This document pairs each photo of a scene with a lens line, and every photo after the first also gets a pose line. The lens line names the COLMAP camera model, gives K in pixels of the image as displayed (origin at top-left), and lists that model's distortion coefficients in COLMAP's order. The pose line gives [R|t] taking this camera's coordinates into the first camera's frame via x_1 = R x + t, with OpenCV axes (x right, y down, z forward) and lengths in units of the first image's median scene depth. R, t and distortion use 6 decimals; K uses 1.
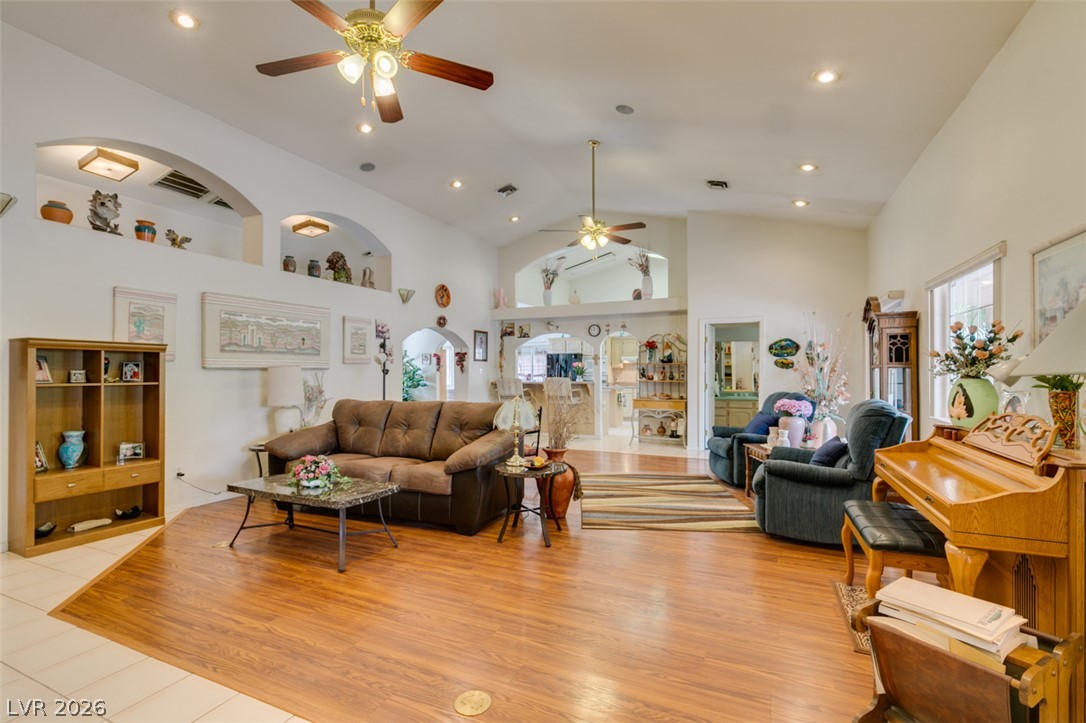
lens RADIAL K [[488.5, 0, 538.2], [0, 488.5, 370.6], [0, 0, 1]] dist [-0.000700, -0.000219]
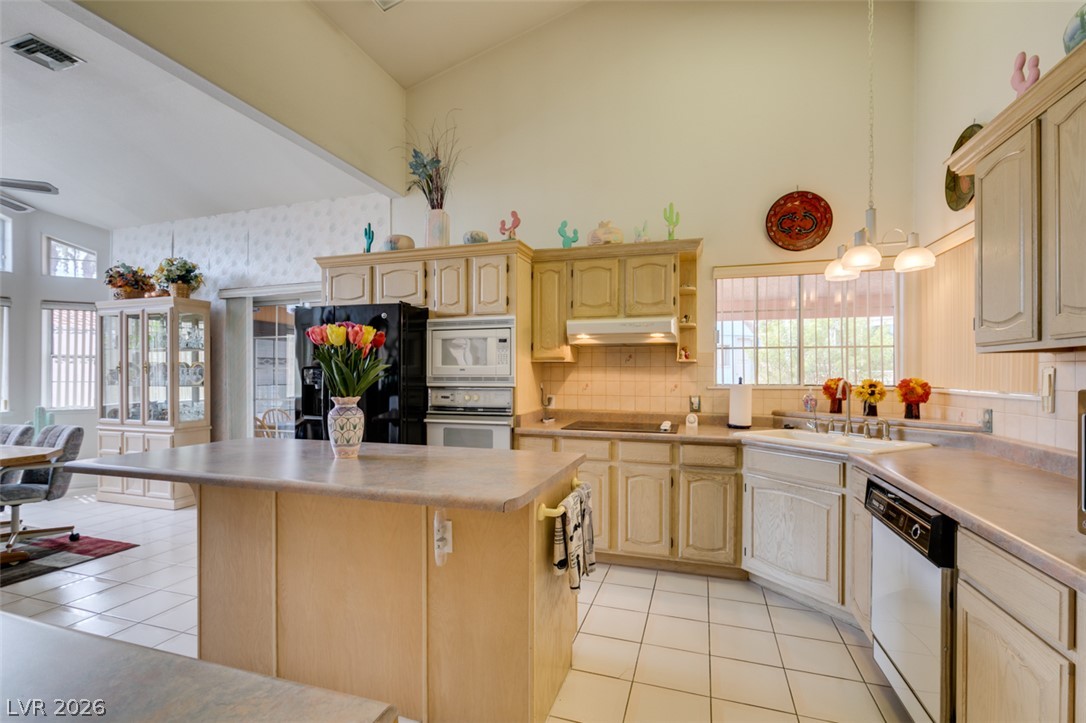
lens RADIAL K [[487.3, 0, 540.1], [0, 487.3, 377.6], [0, 0, 1]] dist [0.000981, -0.000963]
pose [[0.992155, 0.003018, 0.124974, 0.188360], [-0.004327, 0.999939, 0.010206, 0.001894], [-0.124936, -0.010667, 0.992108, 1.134281]]
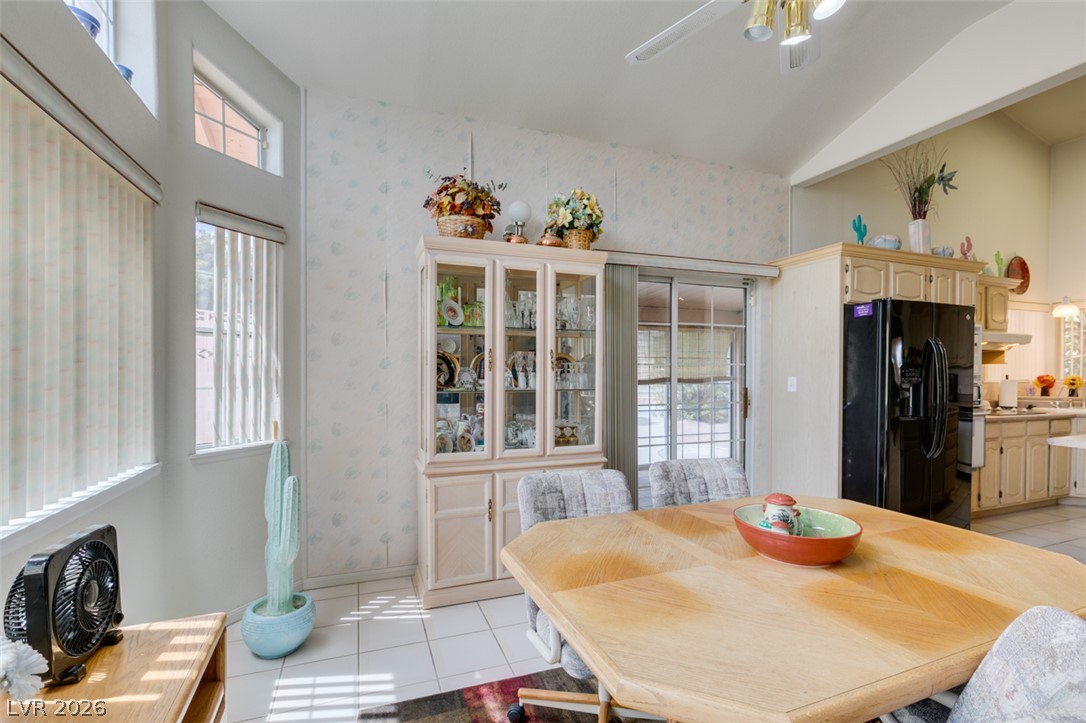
lens RADIAL K [[490.9, 0, 543.8], [0, 490.9, 374.9], [0, 0, 1]] dist [0.001685, -0.000471]
pose [[0.692083, 0.000247, 0.721818, -0.456450], [-0.006905, 0.999956, 0.006279, 0.005861], [-0.721785, -0.009329, 0.692055, 1.521063]]
